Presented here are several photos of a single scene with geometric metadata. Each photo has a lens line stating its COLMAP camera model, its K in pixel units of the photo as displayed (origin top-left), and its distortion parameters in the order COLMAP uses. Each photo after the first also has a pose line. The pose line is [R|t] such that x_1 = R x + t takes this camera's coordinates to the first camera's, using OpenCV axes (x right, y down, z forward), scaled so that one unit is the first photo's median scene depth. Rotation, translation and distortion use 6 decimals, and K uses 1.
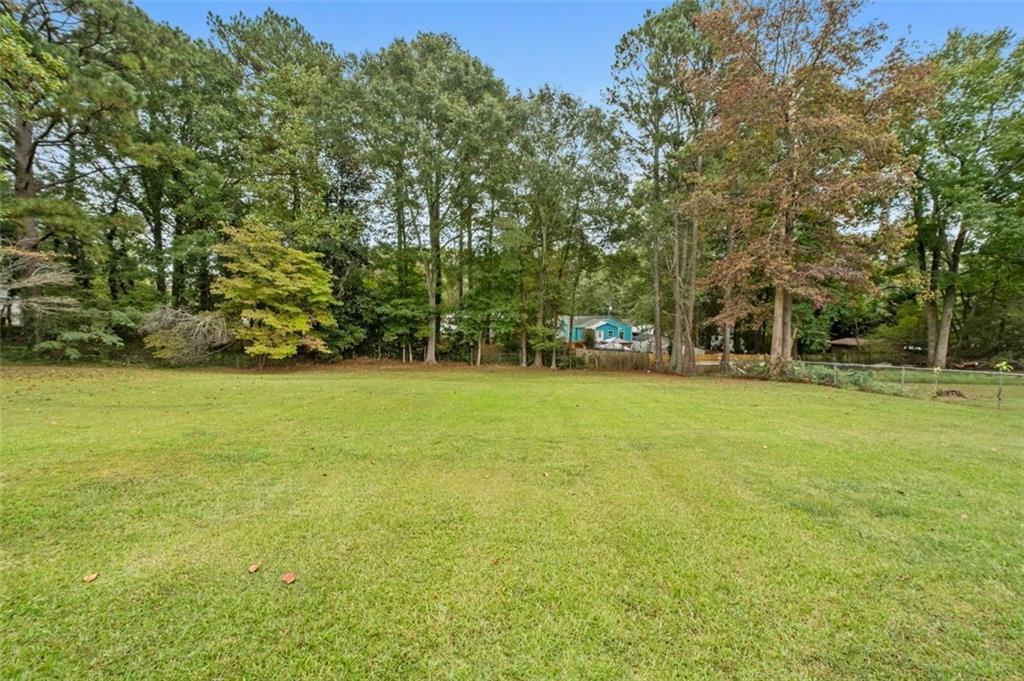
lens RADIAL K [[430.8, 0, 503.6], [0, 430.8, 339.2], [0, 0, 1]] dist [-0.006496, 0.000445]
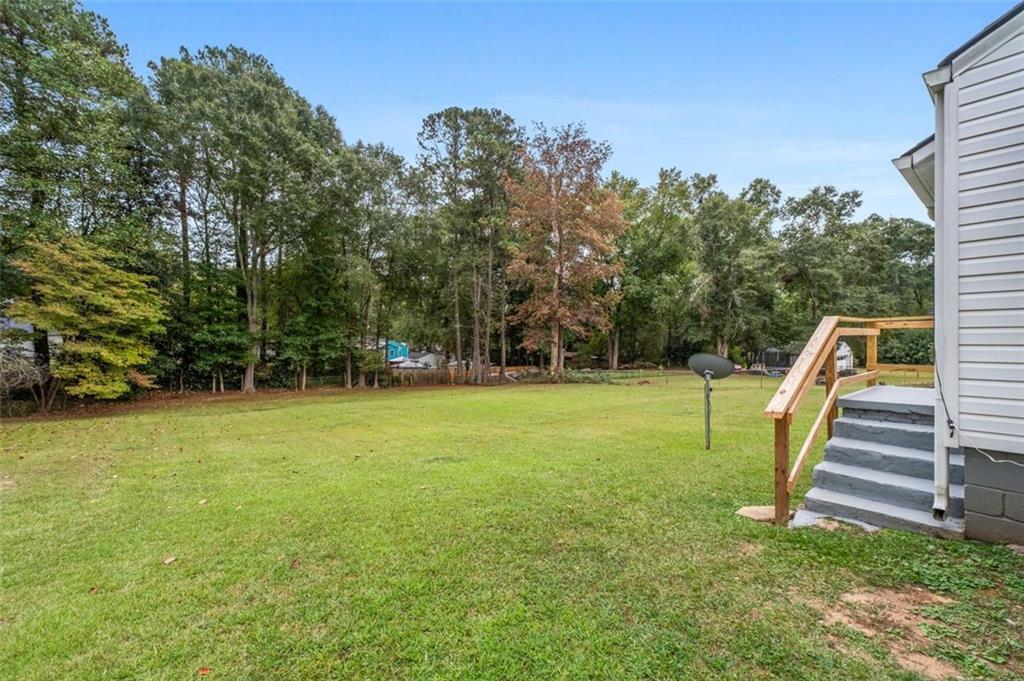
lens RADIAL K [[414.7, 0, 517.3], [0, 414.7, 341.2], [0, 0, 1]] dist [-0.002735, -0.000389]
pose [[0.814304, -0.011025, 0.580335, -0.229665], [0.031741, 0.999169, -0.025556, -0.014298], [-0.579571, 0.039231, 0.813977, -0.099829]]
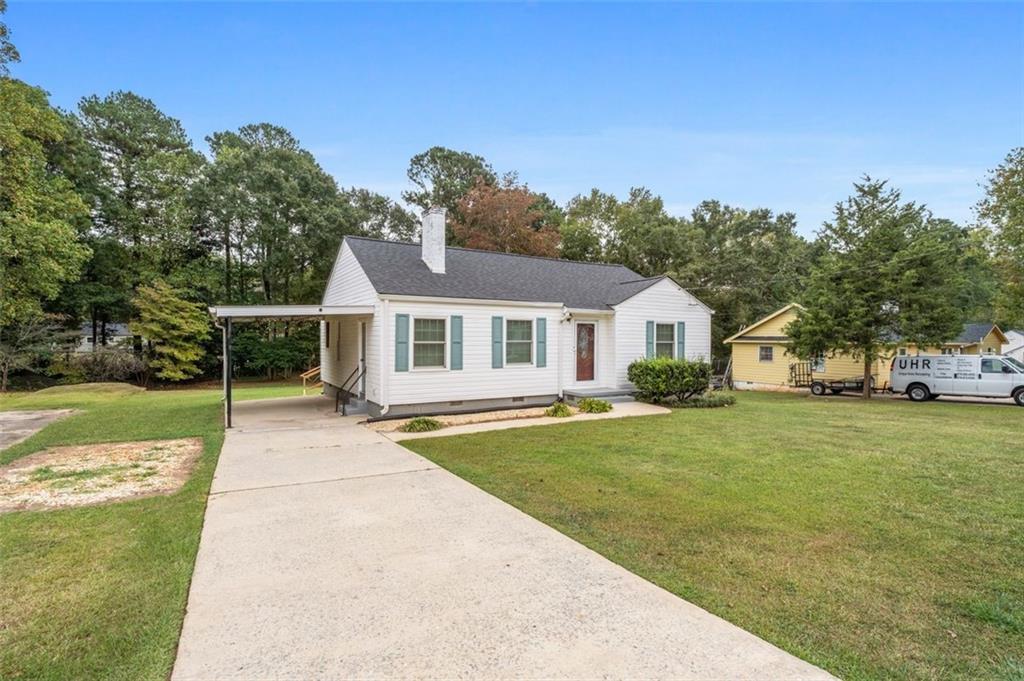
lens RADIAL K [[459.0, 0, 506.0], [0, 459.0, 342.4], [0, 0, 1]] dist [-0.012438, -0.000377]
pose [[0.891101, 0.001874, 0.453801, -0.167974], [0.013810, 0.999416, -0.031245, -0.012176], [-0.453595, 0.034110, 0.890555, -0.543849]]
